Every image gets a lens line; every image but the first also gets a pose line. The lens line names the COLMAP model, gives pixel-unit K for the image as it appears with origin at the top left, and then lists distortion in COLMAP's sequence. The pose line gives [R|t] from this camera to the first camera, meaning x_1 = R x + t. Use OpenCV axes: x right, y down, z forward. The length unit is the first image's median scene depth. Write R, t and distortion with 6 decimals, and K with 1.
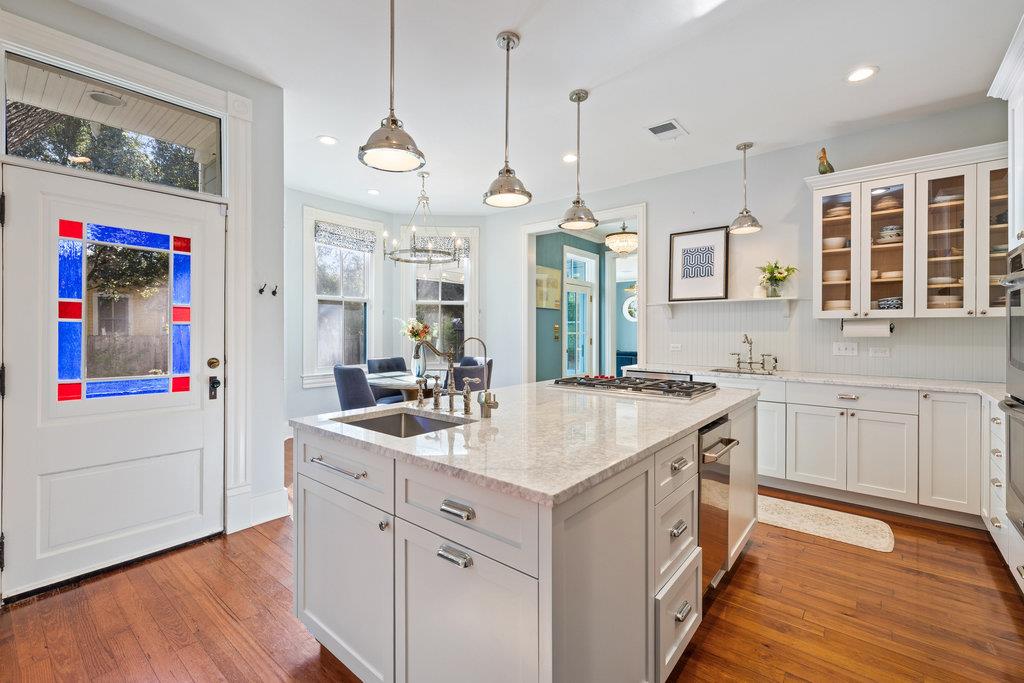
lens RADIAL K [[442.2, 0, 510.1], [0, 442.2, 334.5], [0, 0, 1]] dist [-0.000839, -0.000236]
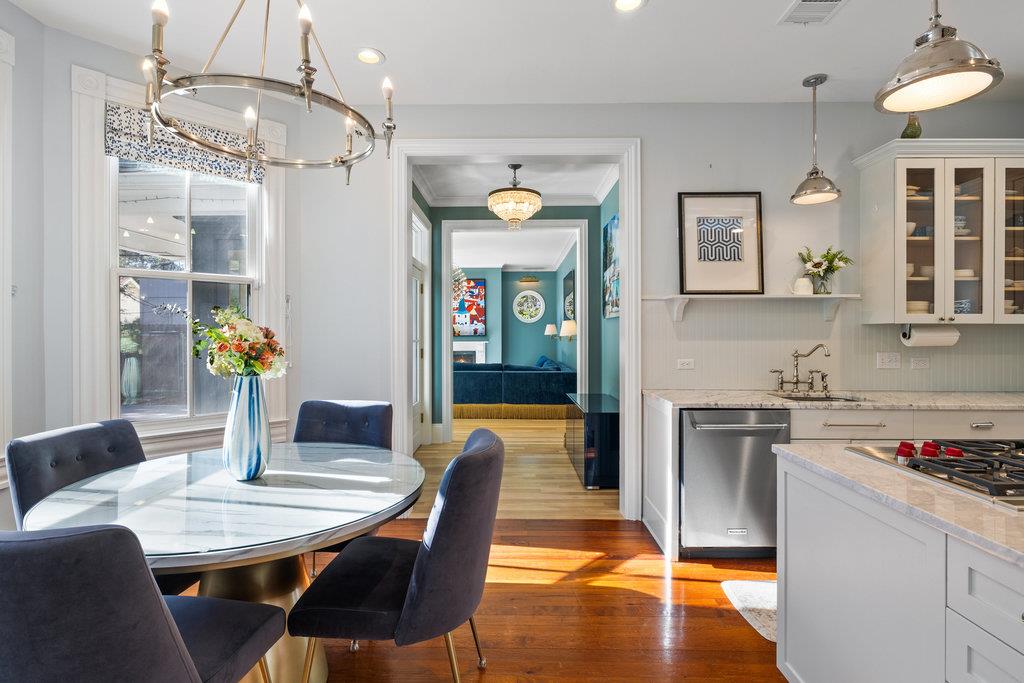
lens RADIAL K [[497.2, 0, 512.0], [0, 497.2, 341.5], [0, 0, 1]] dist [0.000201, 0.000247]
pose [[0.768666, -0.013650, 0.639505, -0.335991], [0.008439, 0.999902, 0.011199, -0.016690], [-0.639595, -0.003211, 0.768705, 0.642179]]
